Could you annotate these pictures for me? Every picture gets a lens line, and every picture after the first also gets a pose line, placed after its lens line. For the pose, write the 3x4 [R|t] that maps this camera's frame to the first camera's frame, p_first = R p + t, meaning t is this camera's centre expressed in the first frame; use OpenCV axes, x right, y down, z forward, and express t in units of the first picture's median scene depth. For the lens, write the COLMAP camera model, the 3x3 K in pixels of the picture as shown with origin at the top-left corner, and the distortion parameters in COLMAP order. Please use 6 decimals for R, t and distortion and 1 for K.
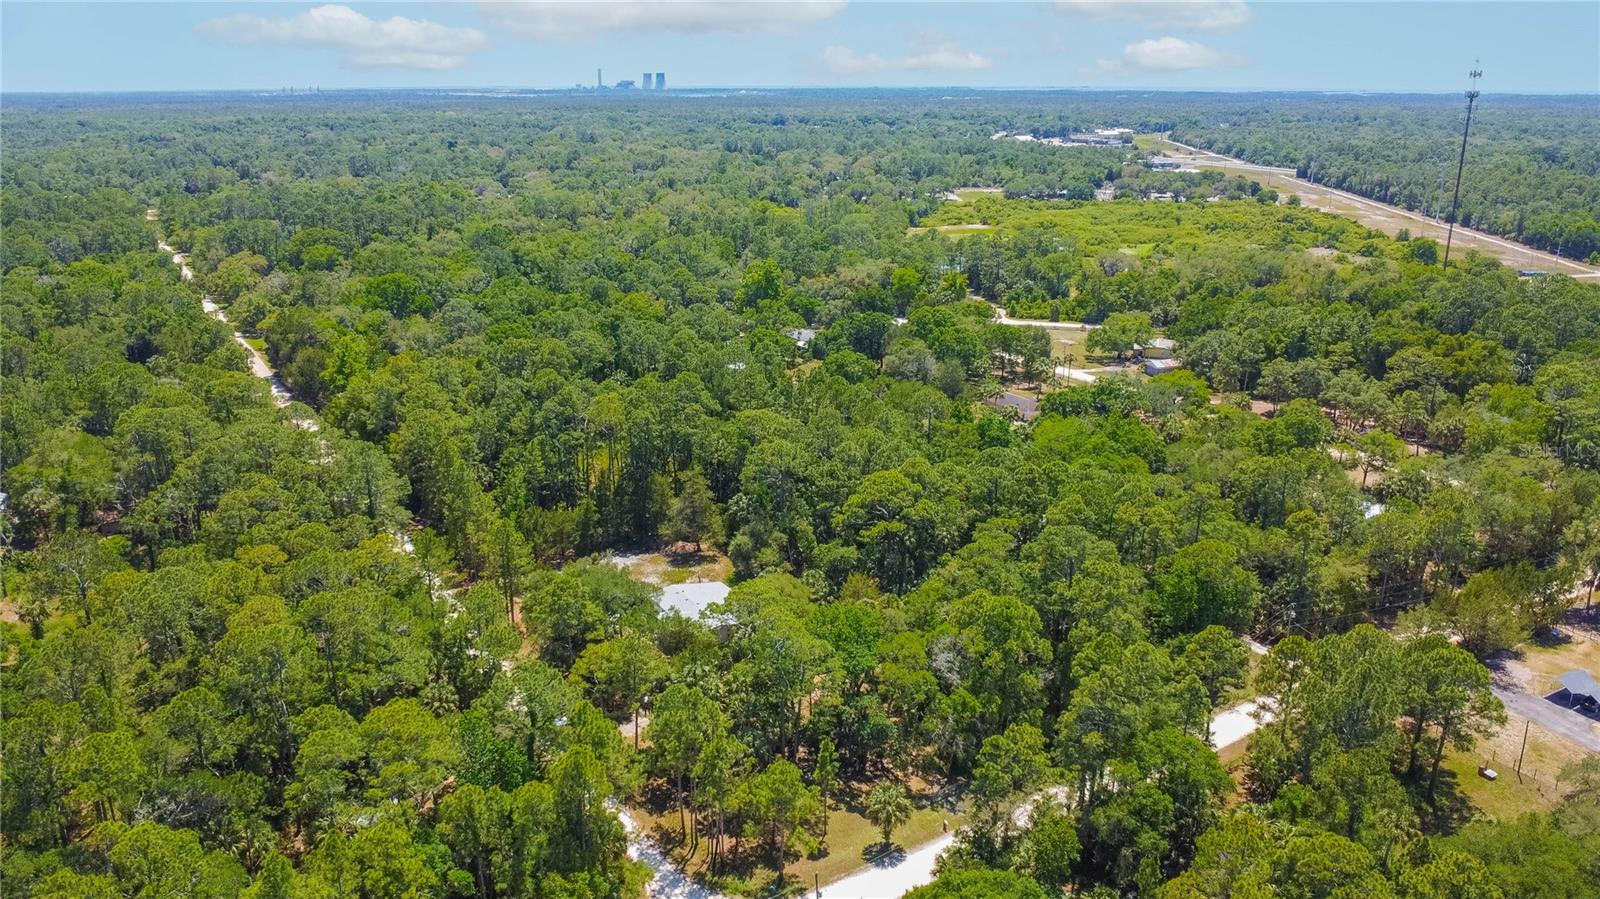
lens RADIAL K [[1166.4, 0, 791.4], [0, 1166.4, 440.6], [0, 0, 1]] dist [-0.032610, -0.008294]
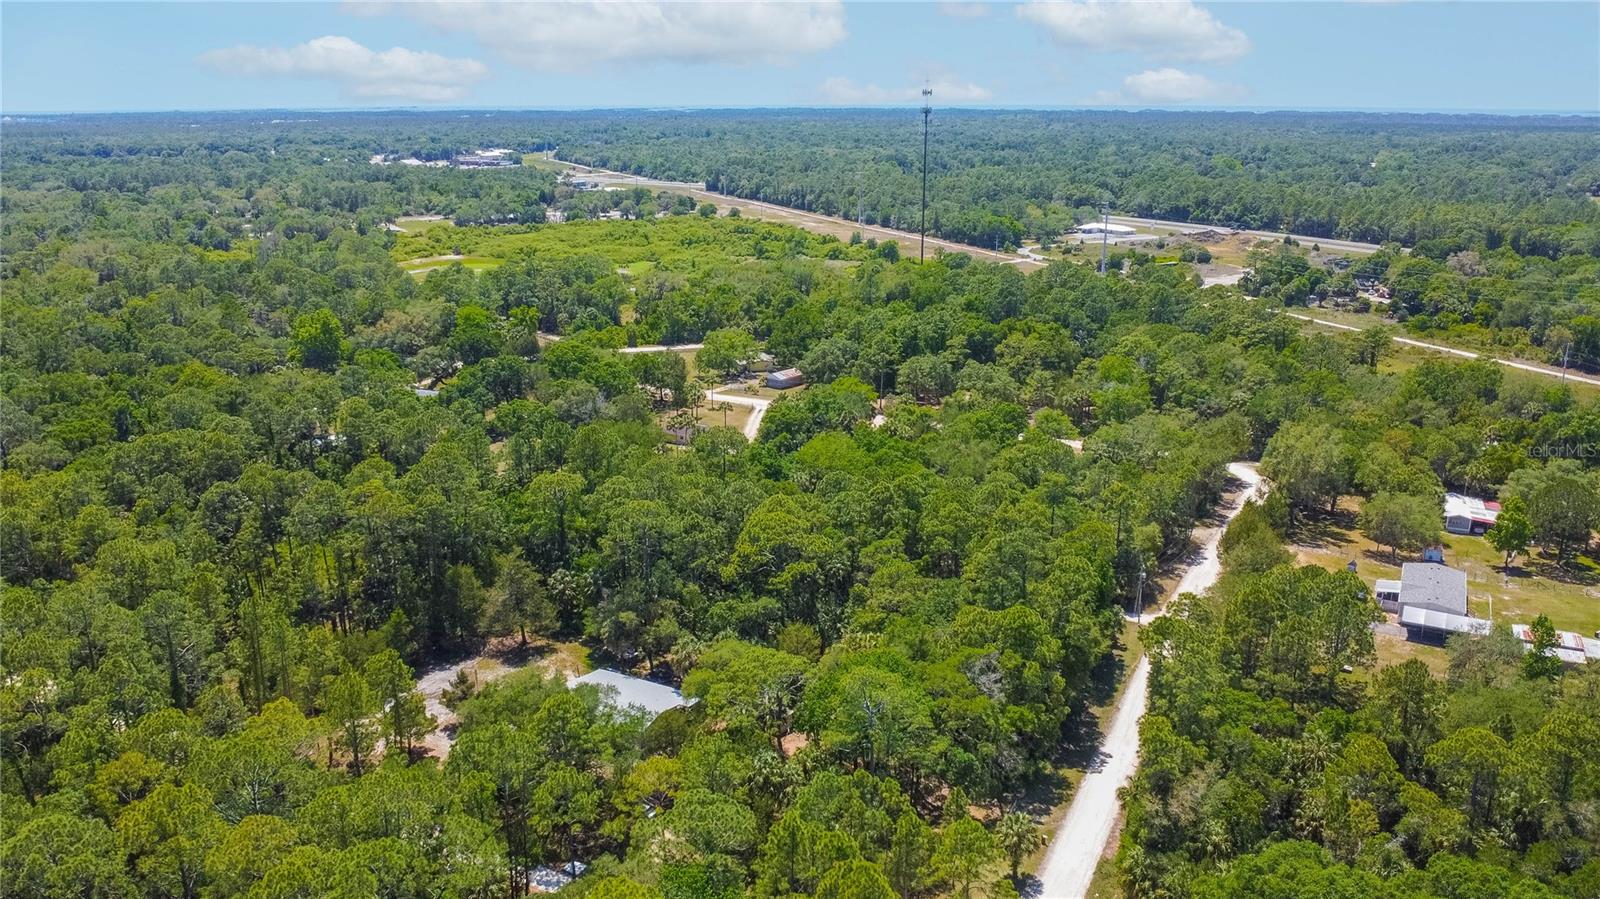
lens RADIAL K [[1211.1, 0, 800.0], [0, 1211.1, 449.5], [0, 0, 1]] dist [-0.033677, -0.005712]
pose [[0.855800, -0.142001, 0.497435, -0.347885], [0.151367, 0.988240, 0.021693, -0.038076], [-0.494666, 0.056731, 0.867230, 0.122232]]
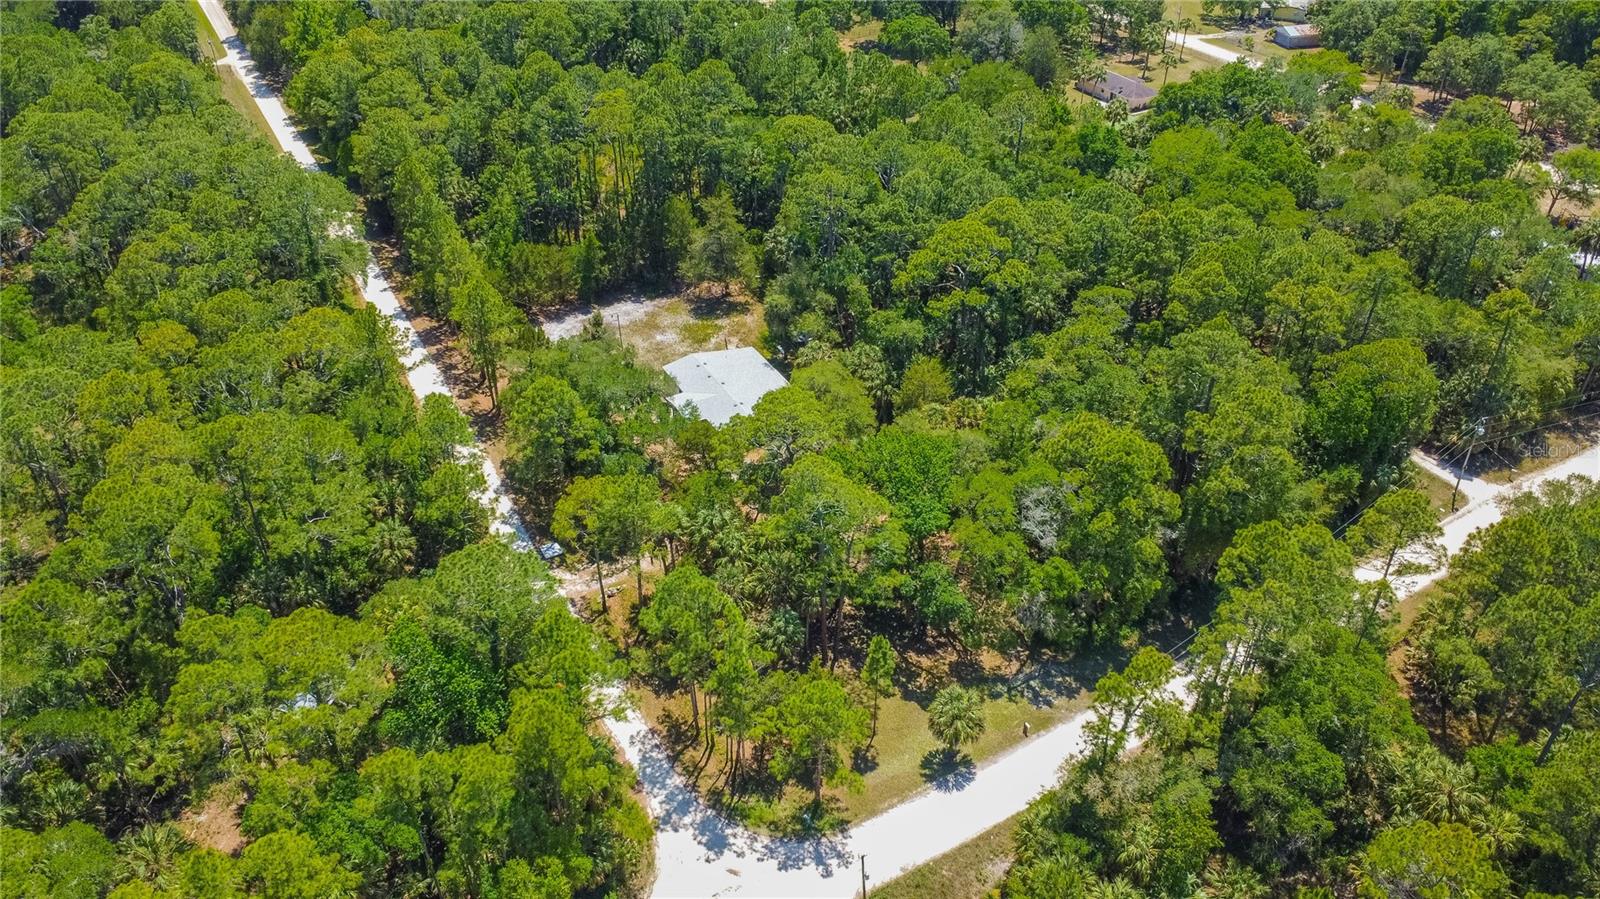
lens RADIAL K [[1166.4, 0, 791.4], [0, 1166.4, 440.6], [0, 0, 1]] dist [-0.032610, -0.008294]
pose [[0.999034, 0.022665, -0.037661, -0.001443], [-0.009875, 0.950632, 0.310164, -0.066773], [0.042831, -0.309492, 0.949937, 0.201530]]
